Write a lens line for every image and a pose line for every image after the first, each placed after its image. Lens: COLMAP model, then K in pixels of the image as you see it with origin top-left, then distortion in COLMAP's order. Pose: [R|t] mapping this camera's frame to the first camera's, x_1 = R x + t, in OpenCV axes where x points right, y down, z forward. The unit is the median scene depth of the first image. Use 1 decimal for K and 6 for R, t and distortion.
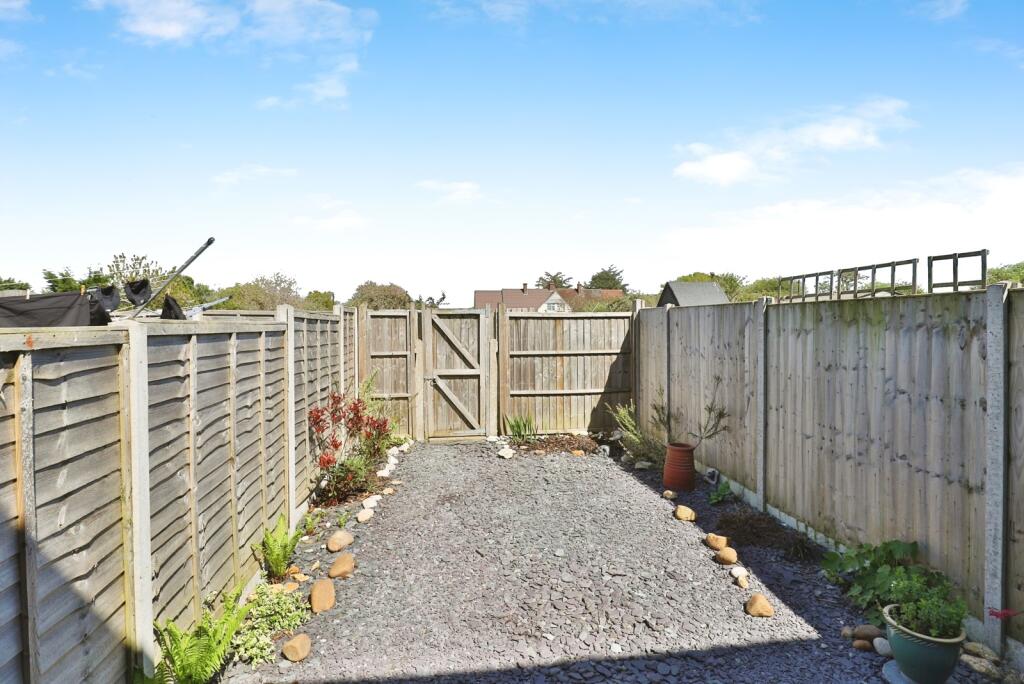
lens RADIAL K [[502.0, 0, 511.3], [0, 502.0, 333.6], [0, 0, 1]] dist [-0.036003, 0.005360]
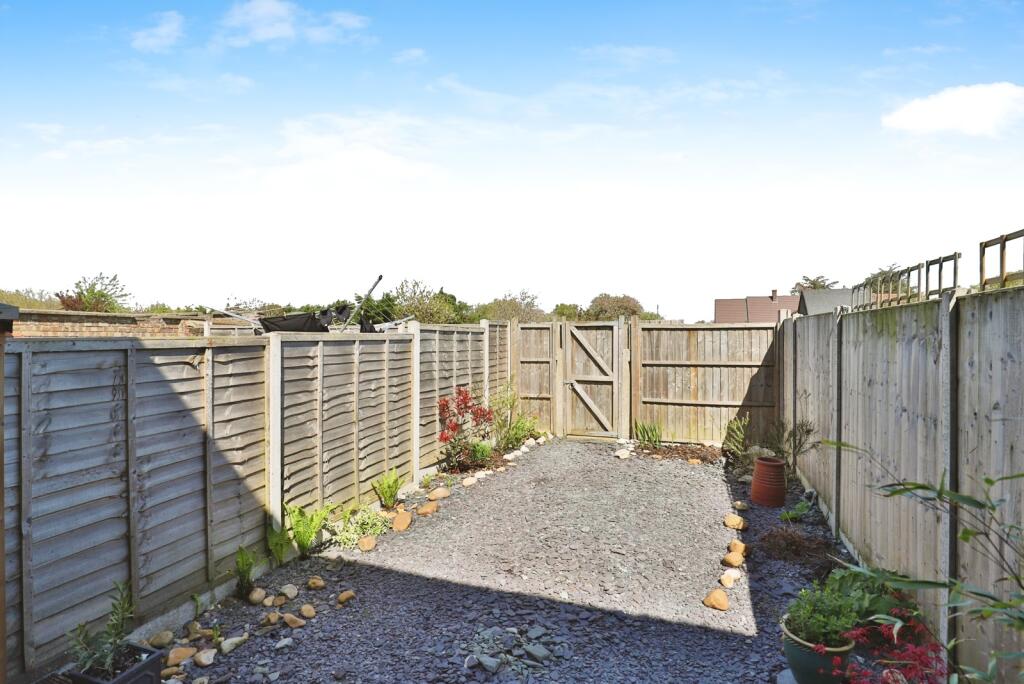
lens RADIAL K [[502.0, 0, 515.6], [0, 502.0, 340.6], [0, 0, 1]] dist [-0.036003, 0.005360]
pose [[0.887554, 0.006455, -0.460658, 0.385307], [-0.009812, 0.999940, -0.004892, 0.001120], [0.460599, 0.008862, 0.887564, -0.099345]]
